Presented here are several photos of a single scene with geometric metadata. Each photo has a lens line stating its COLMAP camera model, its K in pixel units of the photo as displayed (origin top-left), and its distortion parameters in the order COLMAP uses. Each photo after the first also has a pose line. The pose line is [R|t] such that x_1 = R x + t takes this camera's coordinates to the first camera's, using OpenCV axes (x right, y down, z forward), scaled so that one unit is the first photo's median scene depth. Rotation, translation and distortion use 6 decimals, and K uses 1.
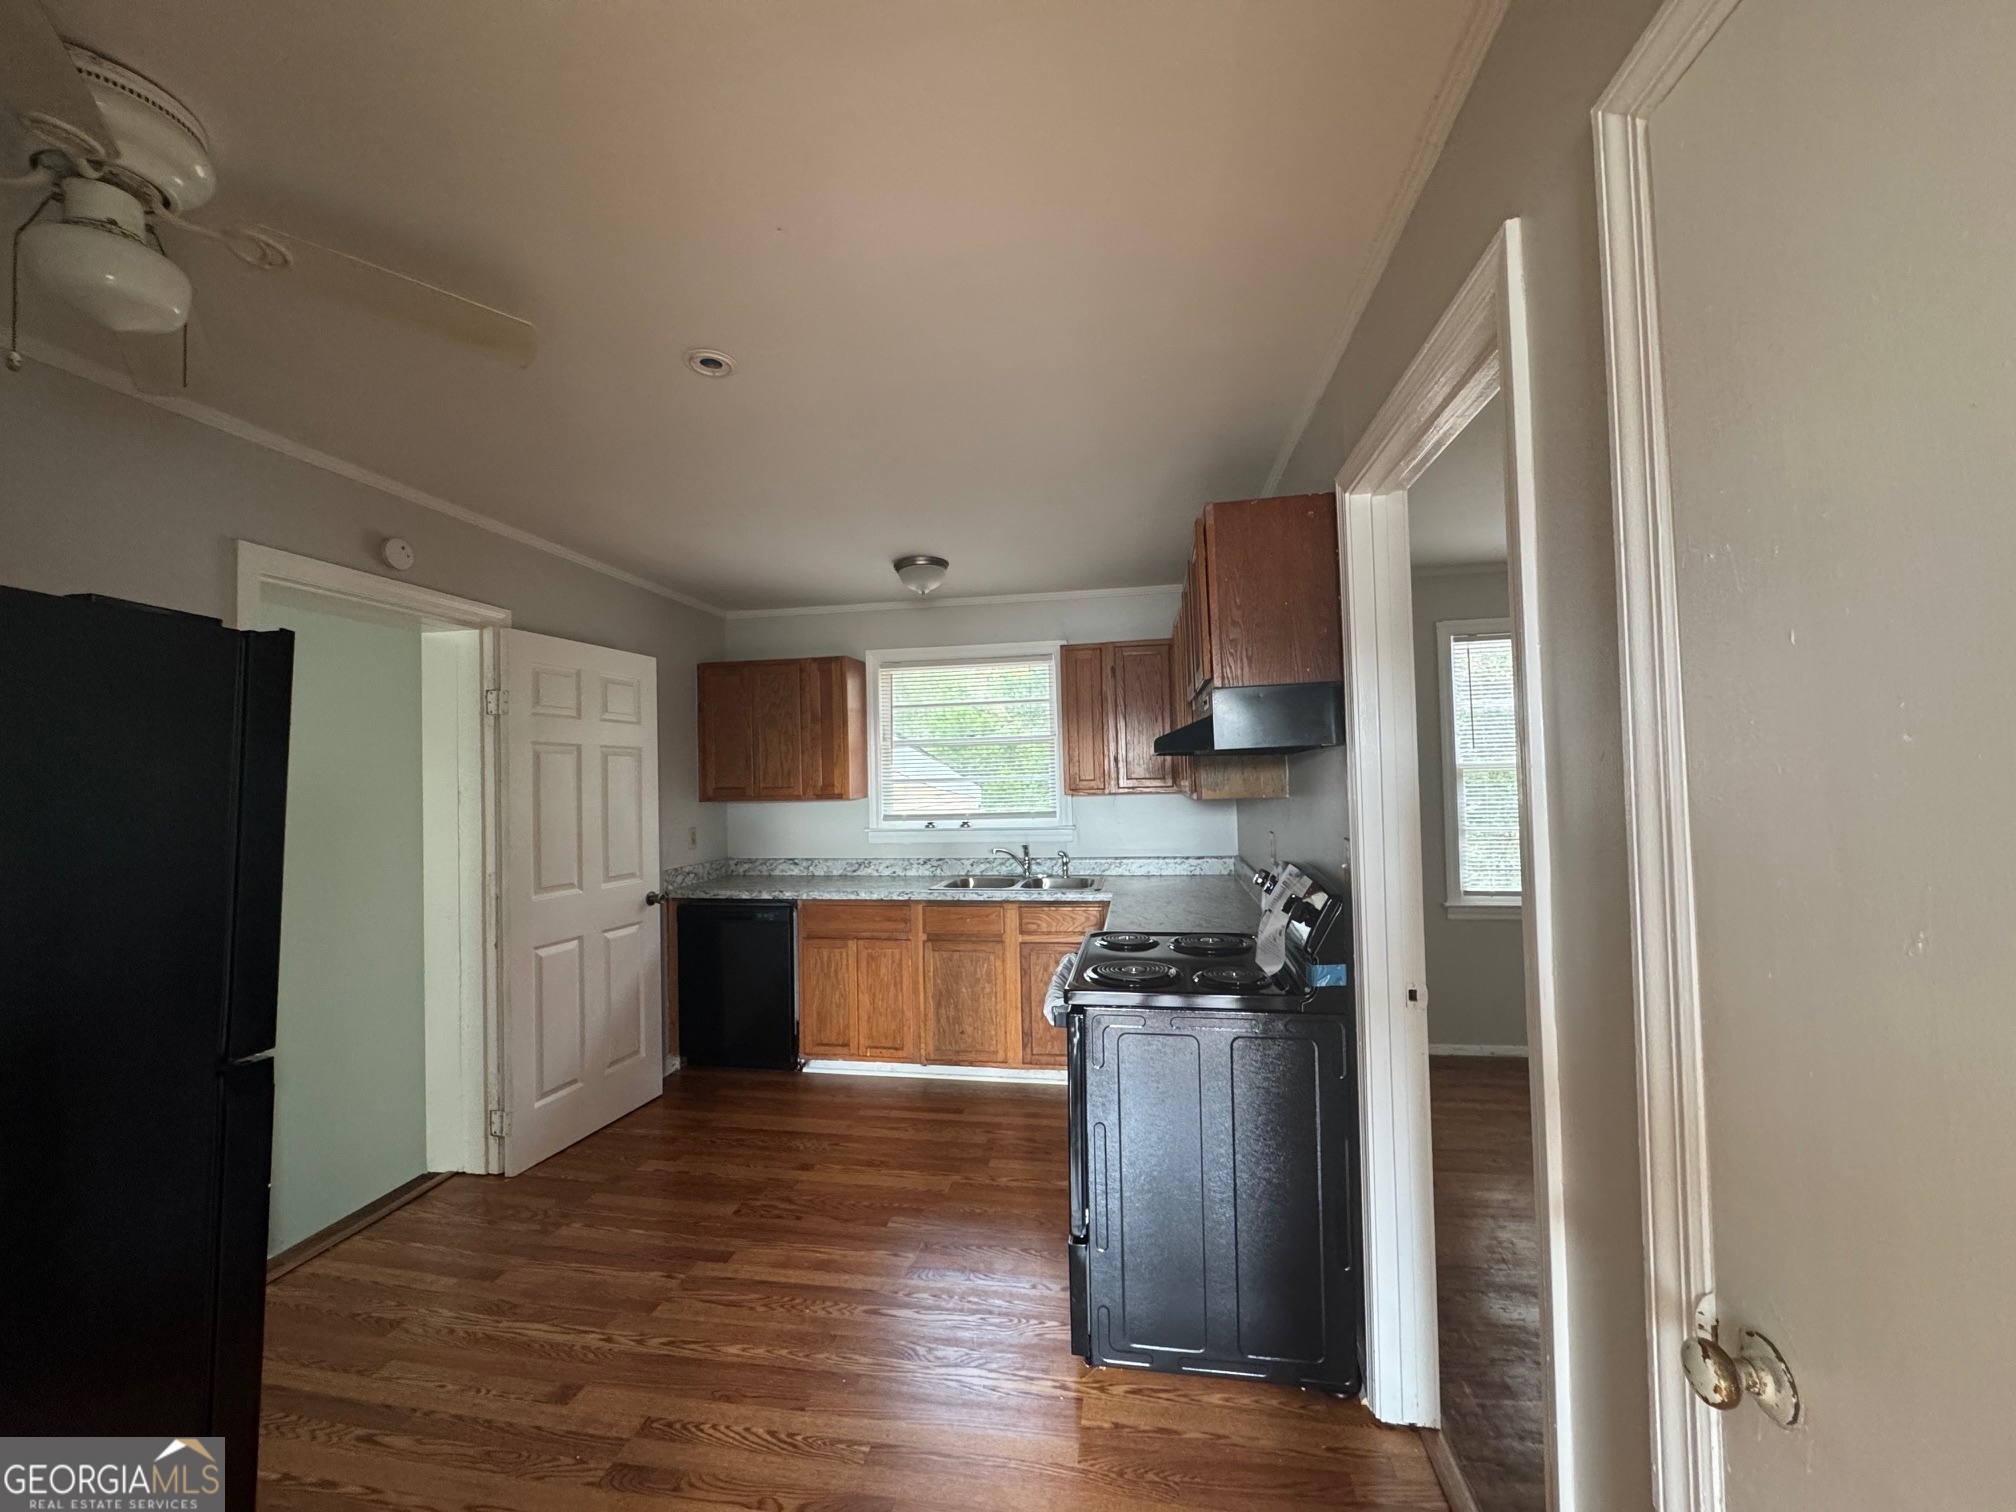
lens RADIAL K [[806.1, 0, 1006.5], [0, 806.1, 755.5], [0, 0, 1]] dist [0.001394, -0.000319]
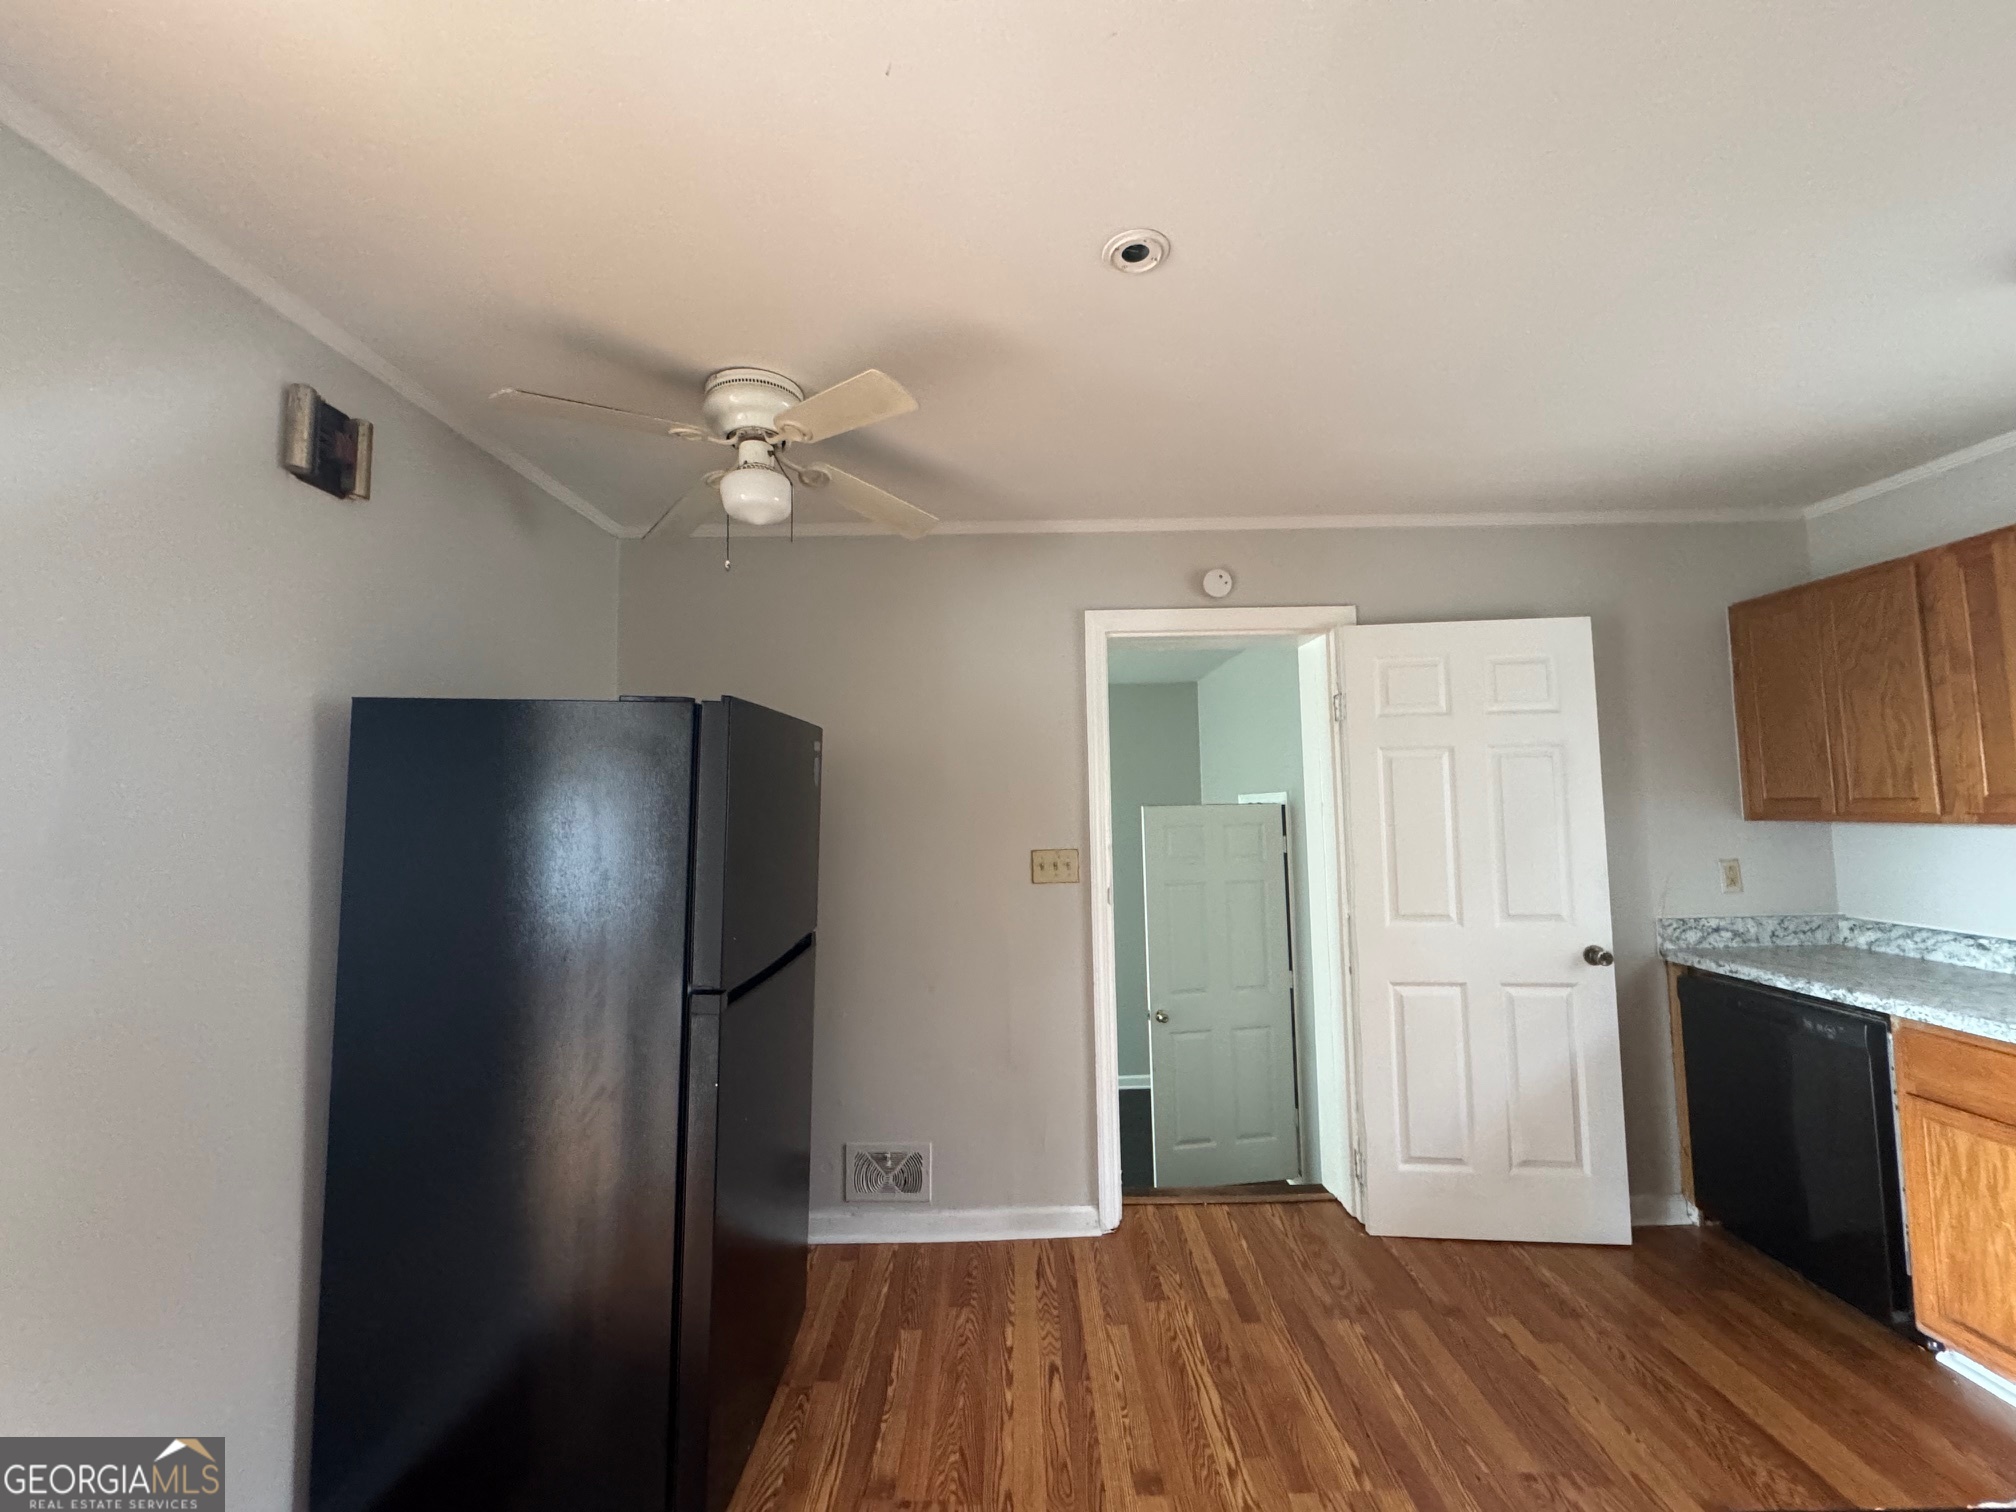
lens RADIAL K [[806.1, 0, 1010.1], [0, 806.1, 756.7], [0, 0, 1]] dist [0.001394, -0.000319]
pose [[0.169405, -0.044012, -0.984563, 0.191720], [0.042300, 0.998406, -0.037352, 0.008318], [0.984638, -0.035320, 0.170997, 0.405478]]
